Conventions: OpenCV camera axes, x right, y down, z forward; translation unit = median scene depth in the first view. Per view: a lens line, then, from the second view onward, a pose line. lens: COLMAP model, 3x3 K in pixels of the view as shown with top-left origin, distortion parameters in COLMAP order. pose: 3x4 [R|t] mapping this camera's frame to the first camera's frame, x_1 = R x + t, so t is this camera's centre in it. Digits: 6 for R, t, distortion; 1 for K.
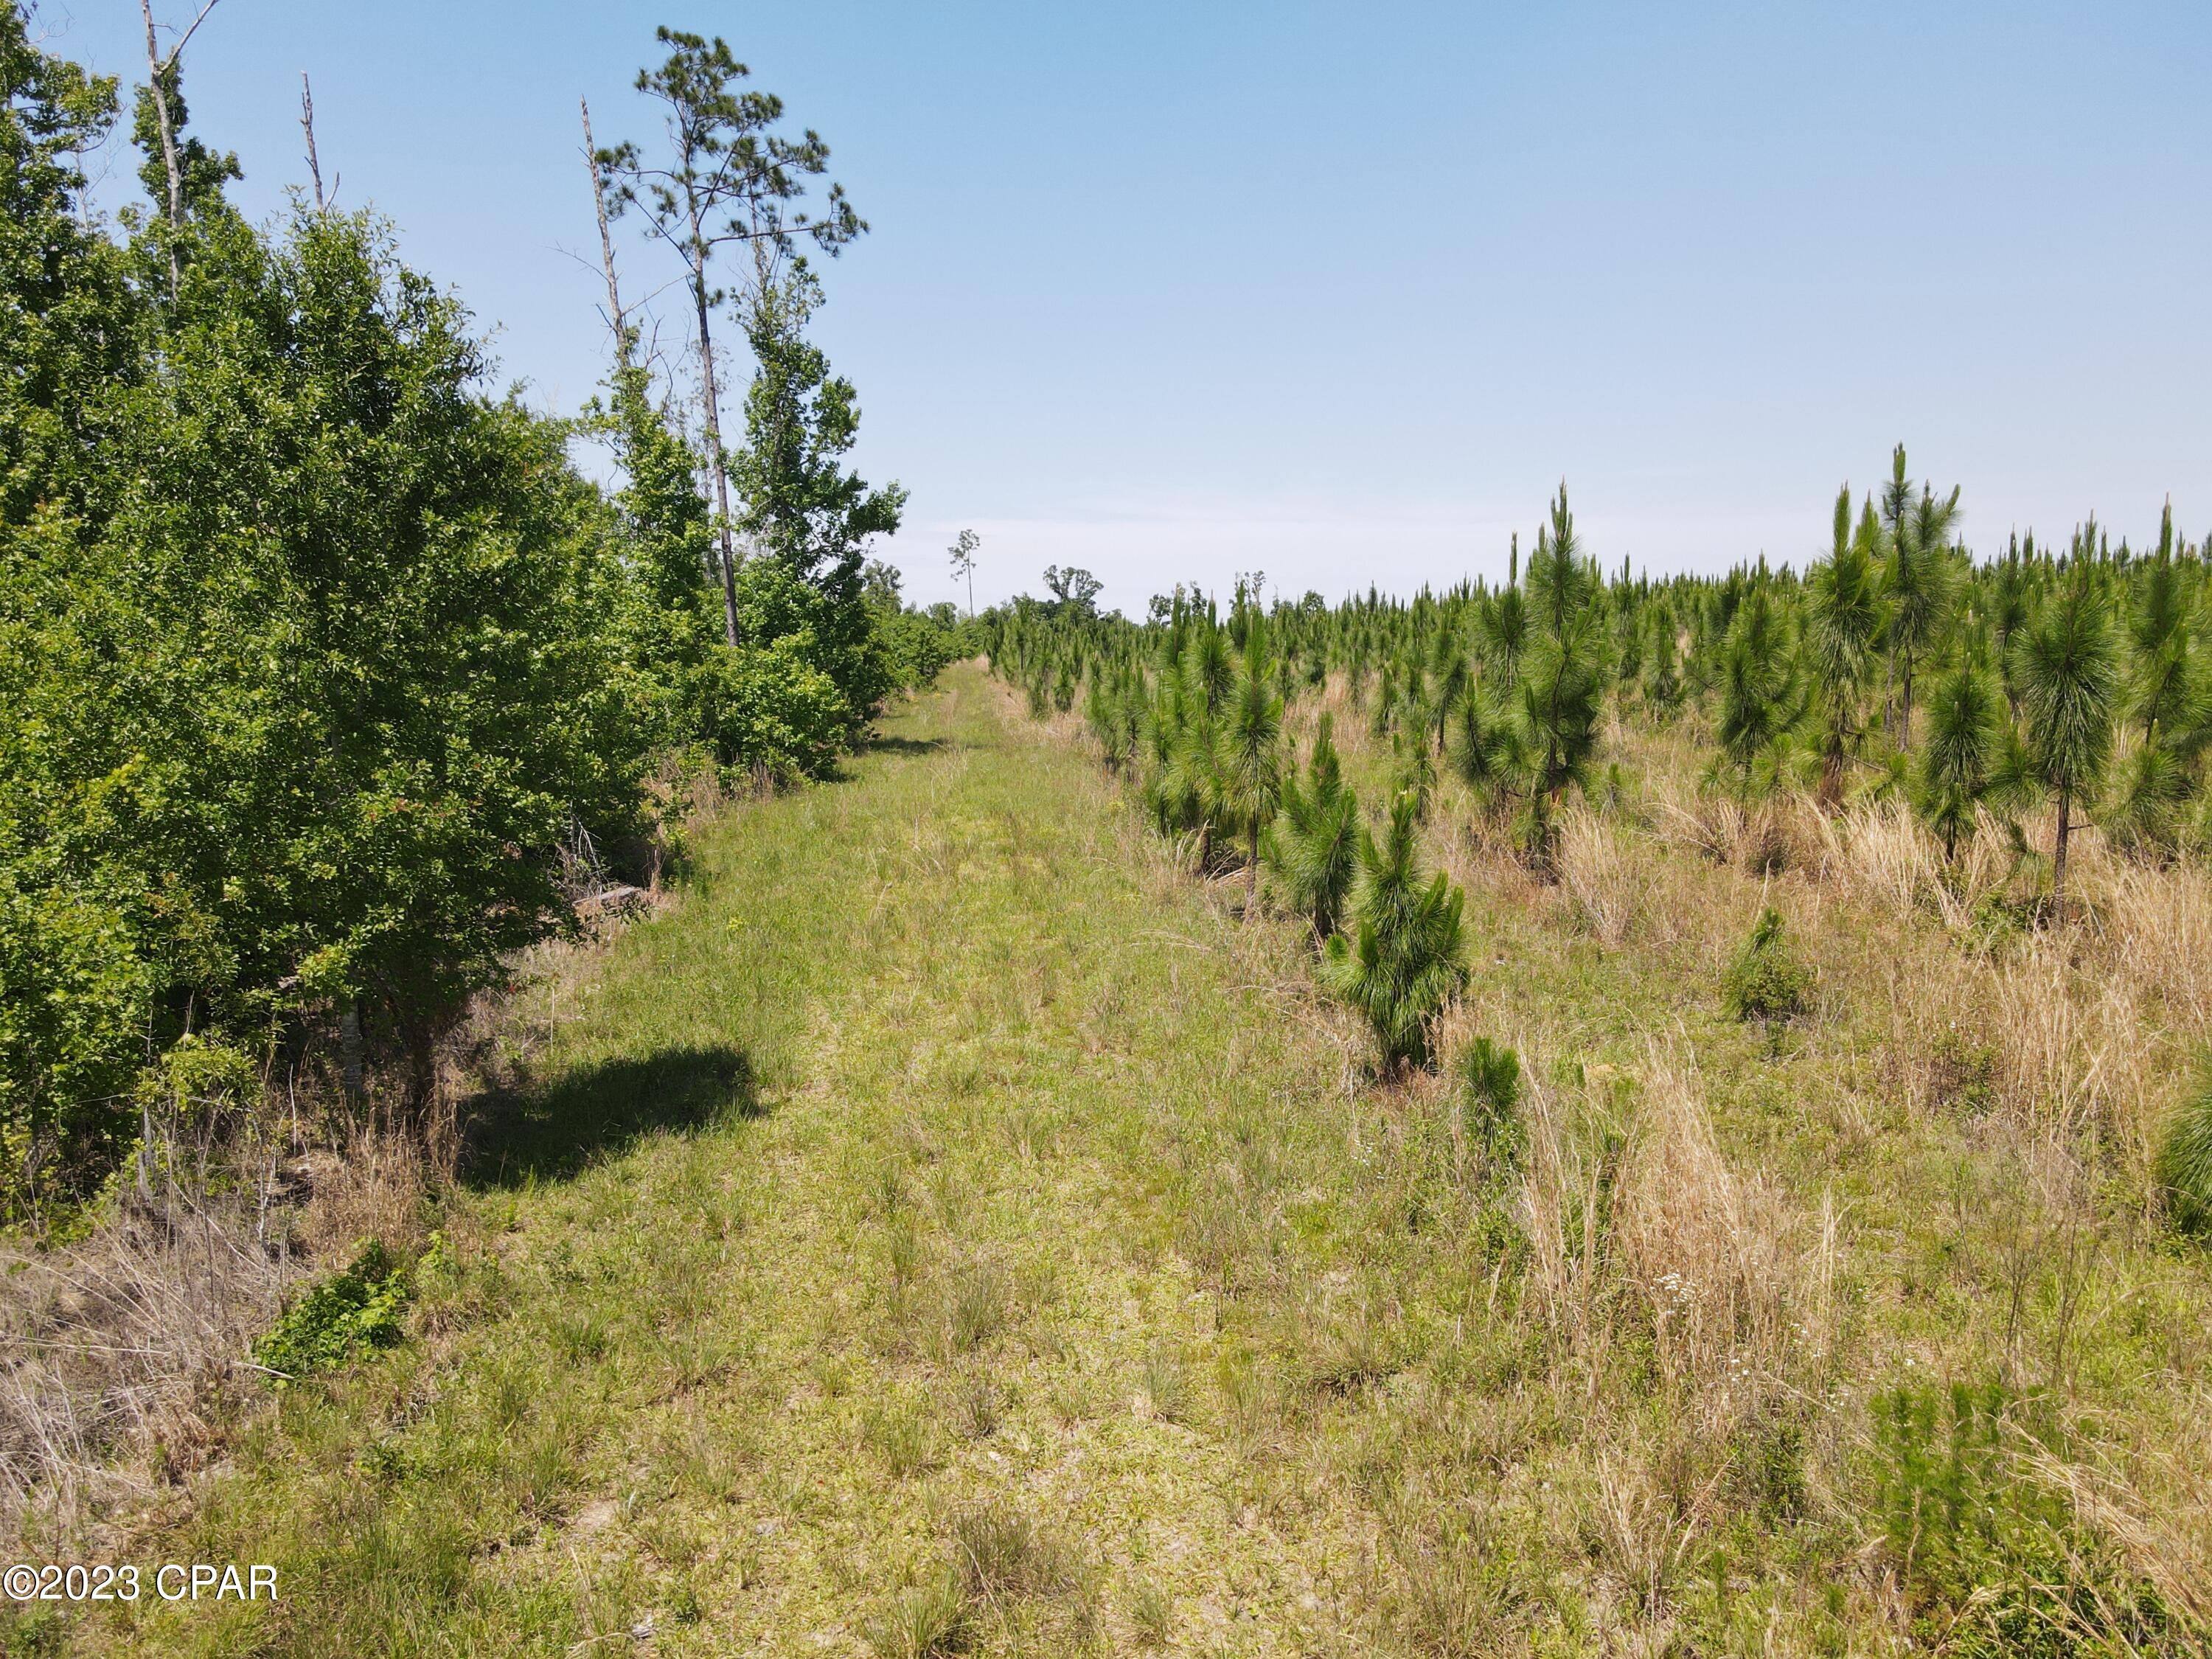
lens RADIAL K [[1662.8, 0, 1102.1], [0, 1662.8, 865.8], [0, 0, 1]] dist [-0.002247, -0.011278]
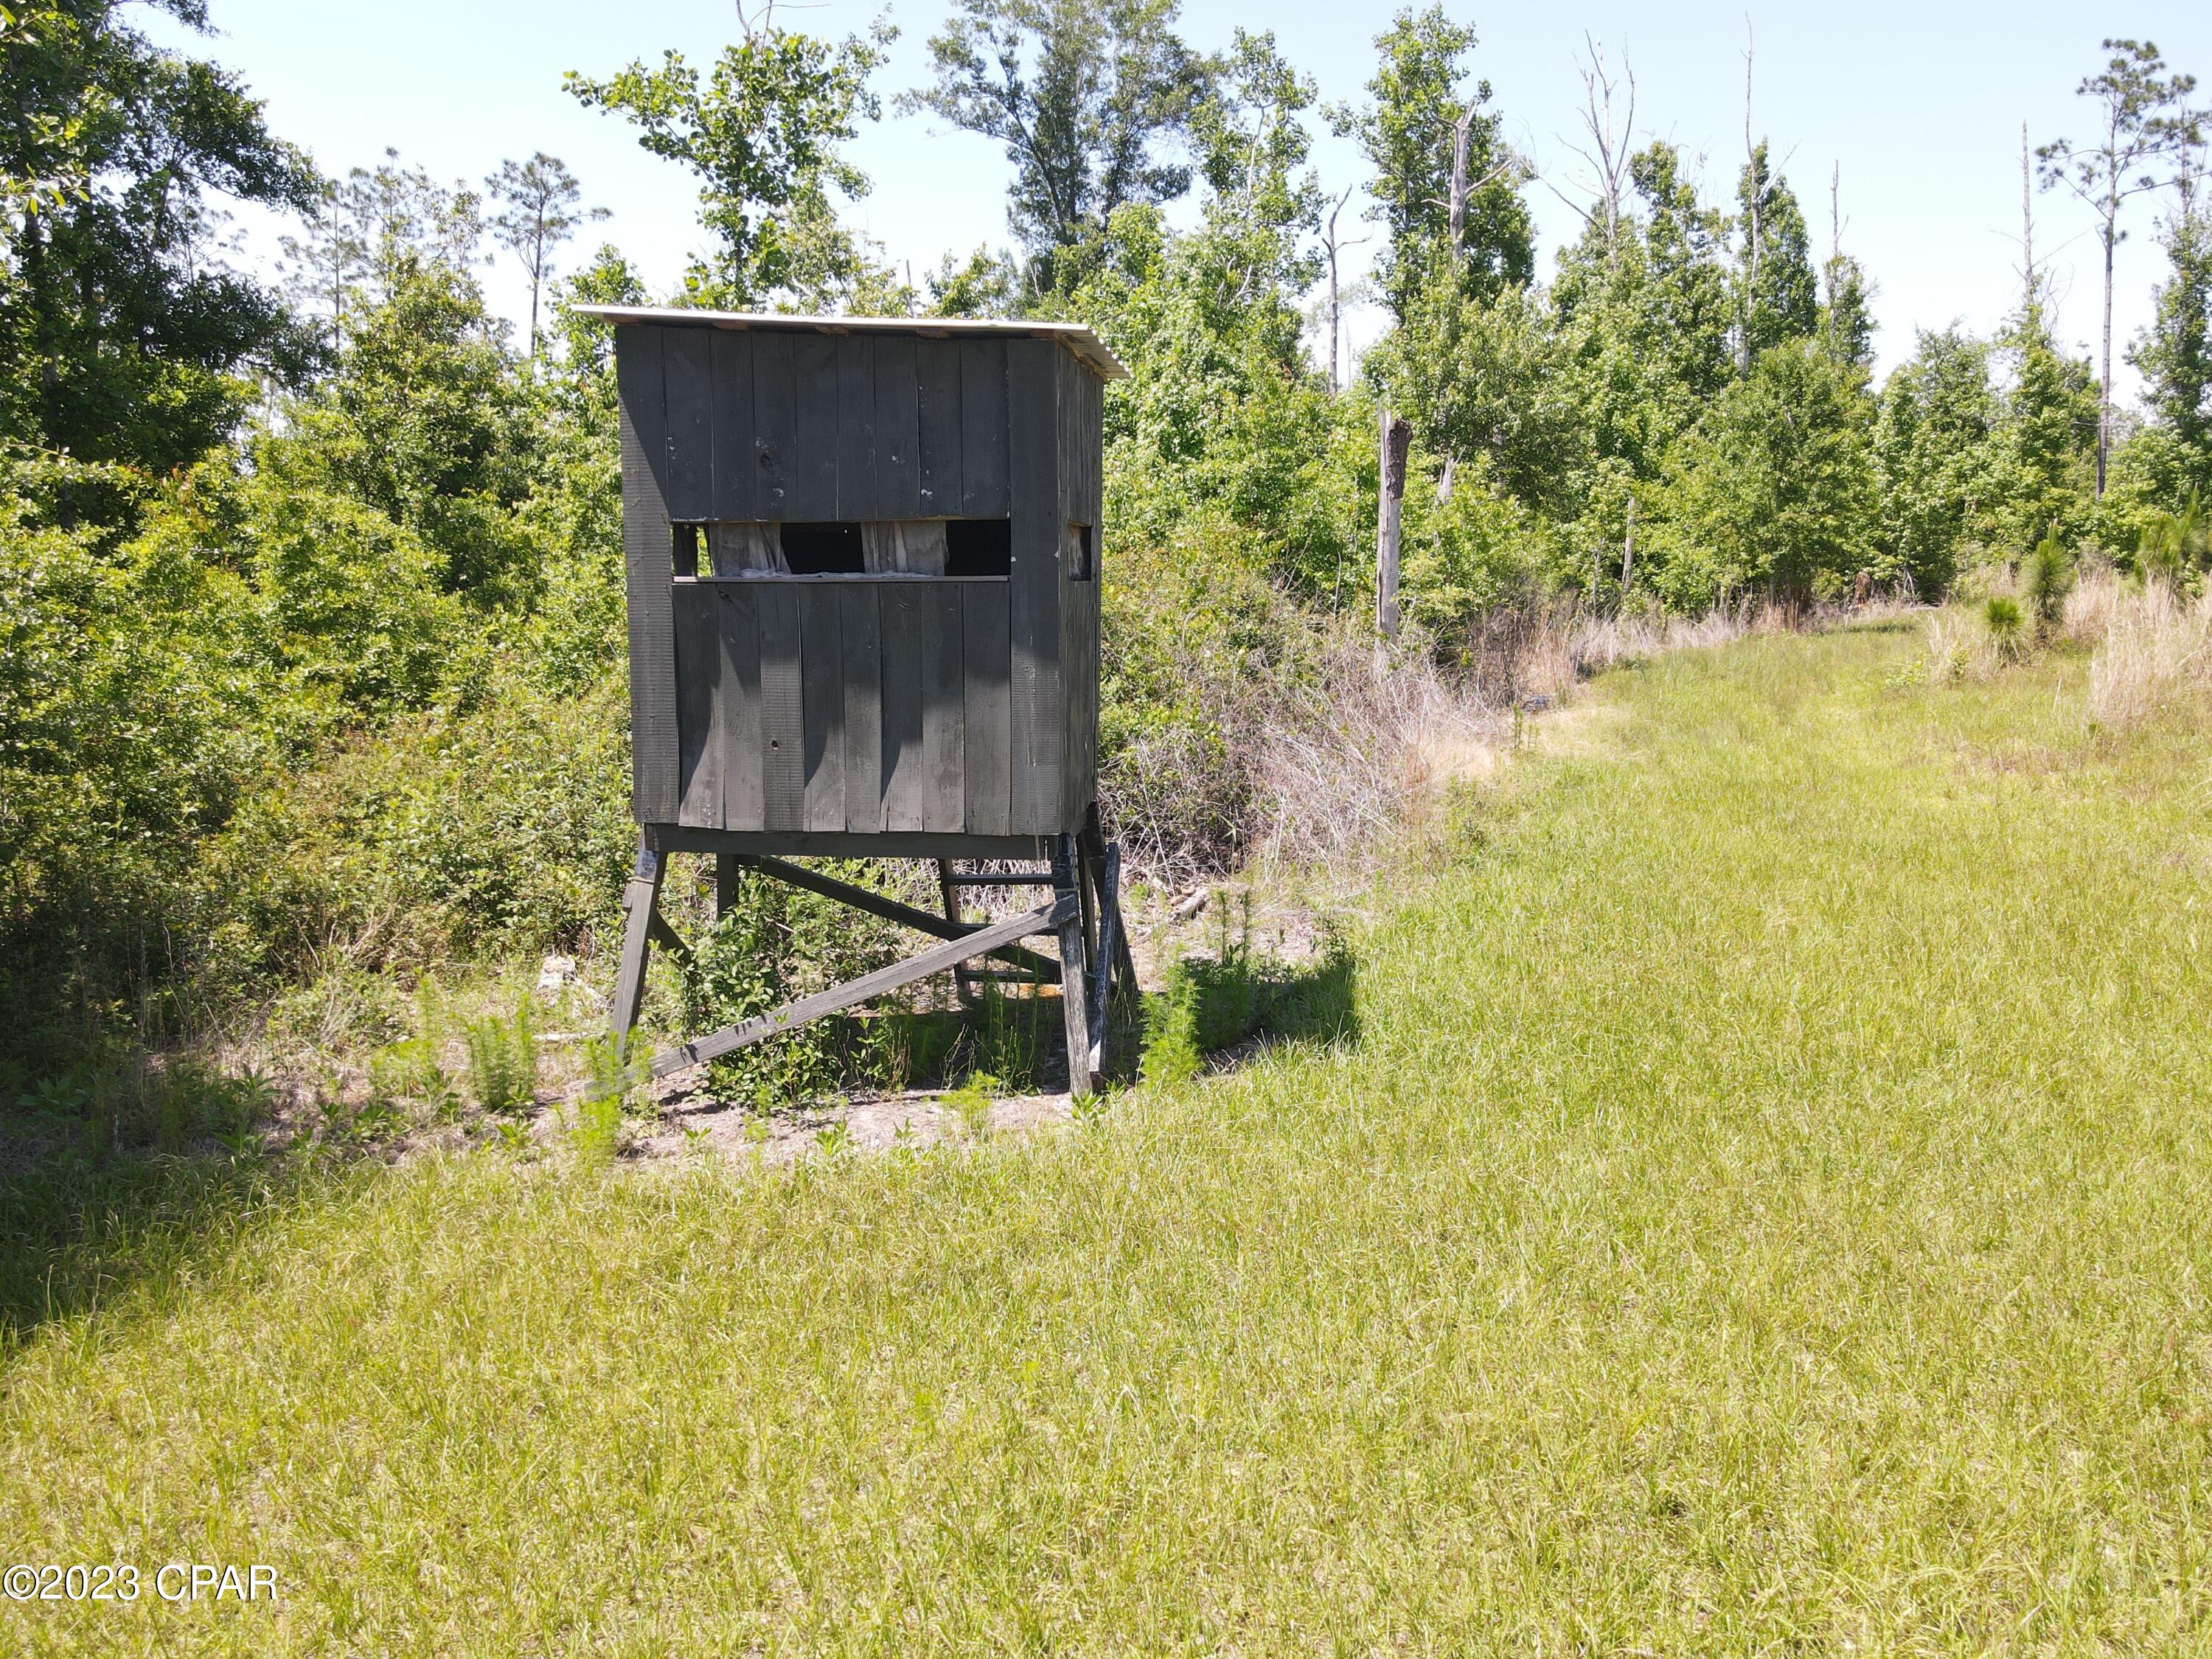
lens RADIAL K [[1662.8, 0, 1102.1], [0, 1662.8, 865.8], [0, 0, 1]] dist [-0.002247, -0.011278]
pose [[0.659261, 0.134239, -0.739834, 0.309734], [-0.084095, 0.990925, 0.104862, 0.106295], [0.747197, -0.006915, 0.664567, -0.571119]]
